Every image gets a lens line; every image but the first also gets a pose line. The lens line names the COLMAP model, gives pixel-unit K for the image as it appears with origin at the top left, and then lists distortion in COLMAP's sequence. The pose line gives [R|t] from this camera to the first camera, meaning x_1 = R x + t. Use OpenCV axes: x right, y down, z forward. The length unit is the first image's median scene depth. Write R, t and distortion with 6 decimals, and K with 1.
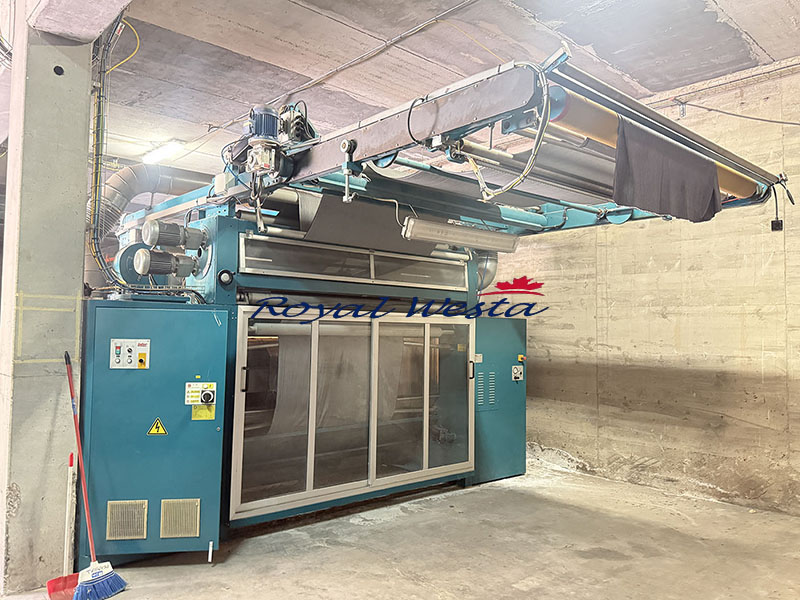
lens RADIAL K [[620.2, 0, 401.2], [0, 620.2, 300.1], [0, 0, 1]] dist [0.009559, -0.018964]
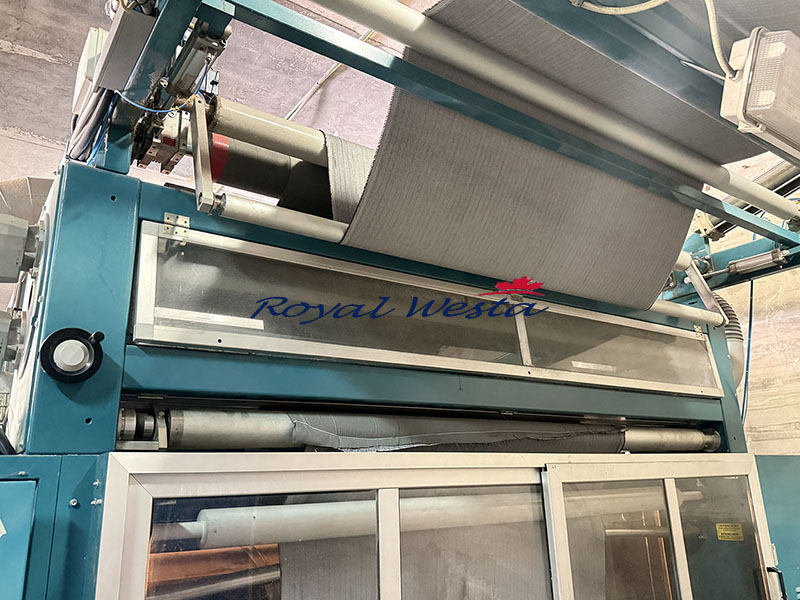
lens RADIAL K [[620.2, 0, 399.4], [0, 620.2, 298.4], [0, 0, 1]] dist [0.009559, -0.018964]
pose [[0.992968, -0.080654, -0.086663, -0.100659], [0.057815, 0.969165, -0.239532, 0.014655], [0.103310, 0.232837, 0.967013, 0.692286]]
